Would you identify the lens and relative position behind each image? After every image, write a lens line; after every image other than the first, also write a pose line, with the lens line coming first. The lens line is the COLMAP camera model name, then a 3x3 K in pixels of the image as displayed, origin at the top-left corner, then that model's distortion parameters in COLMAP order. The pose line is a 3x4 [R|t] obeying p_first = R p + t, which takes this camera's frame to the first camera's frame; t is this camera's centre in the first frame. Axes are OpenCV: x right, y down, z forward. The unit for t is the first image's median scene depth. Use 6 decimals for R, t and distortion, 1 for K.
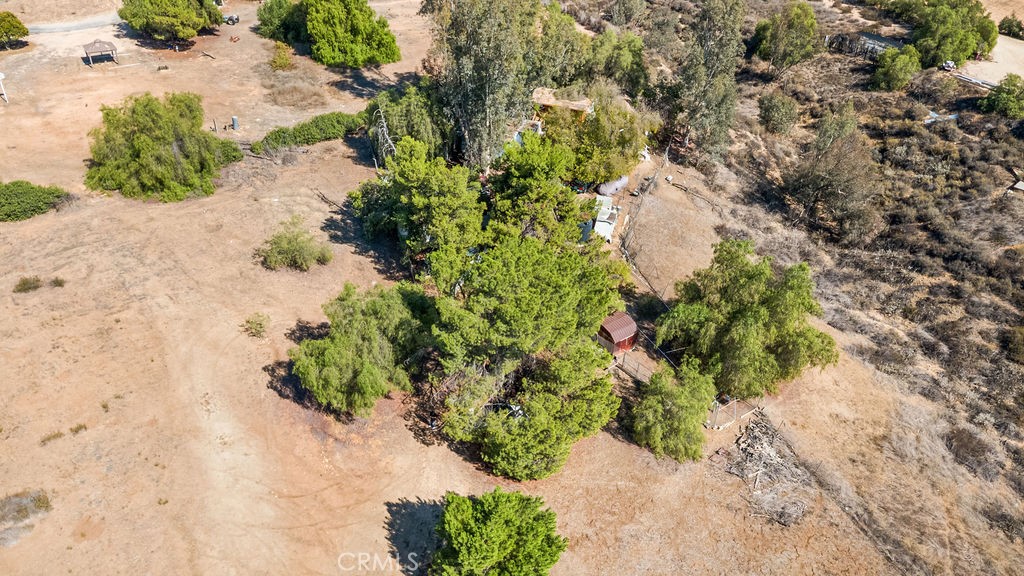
lens RADIAL K [[720.8, 0, 509.5], [0, 720.8, 286.8], [0, 0, 1]] dist [0.032653, -0.040295]
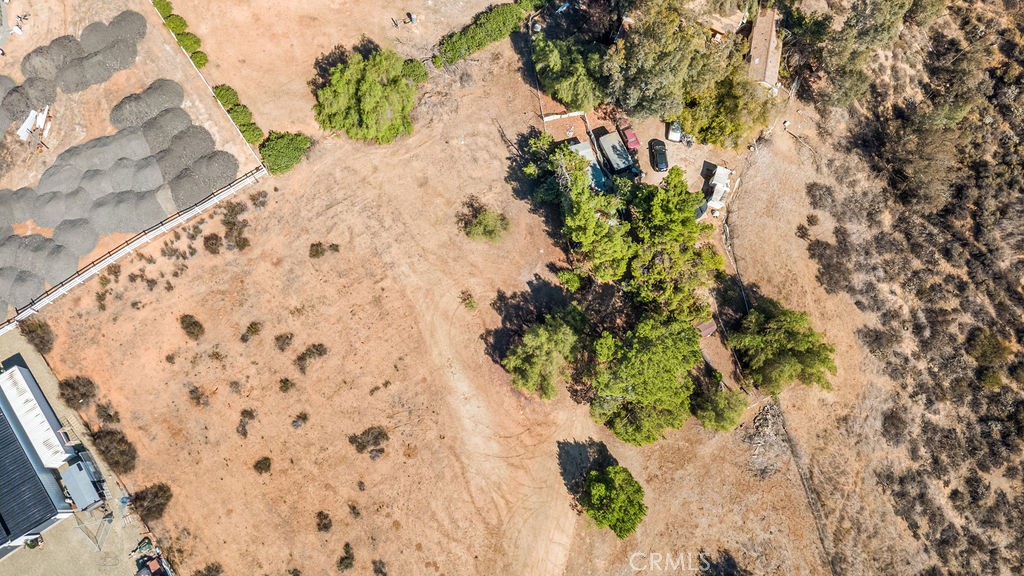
lens RADIAL K [[720.8, 0, 509.5], [0, 720.8, 286.8], [0, 0, 1]] dist [0.032653, -0.040295]
pose [[0.991956, 0.122612, -0.031456, -0.188073], [-0.072662, 0.755033, 0.651648, -0.836781], [0.103650, -0.644120, 0.757869, -0.122024]]
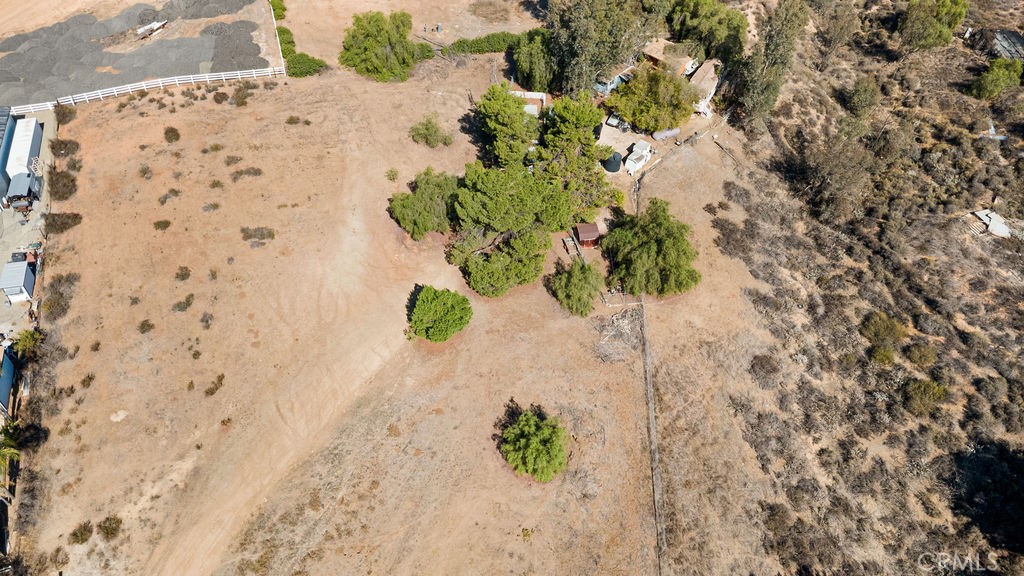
lens RADIAL K [[720.8, 0, 509.5], [0, 720.8, 286.8], [0, 0, 1]] dist [0.032653, -0.040295]
pose [[0.906250, 0.298293, -0.299554, 0.441665], [-0.229927, 0.942421, 0.242849, -0.154952], [0.354747, -0.151206, 0.922655, -0.485250]]
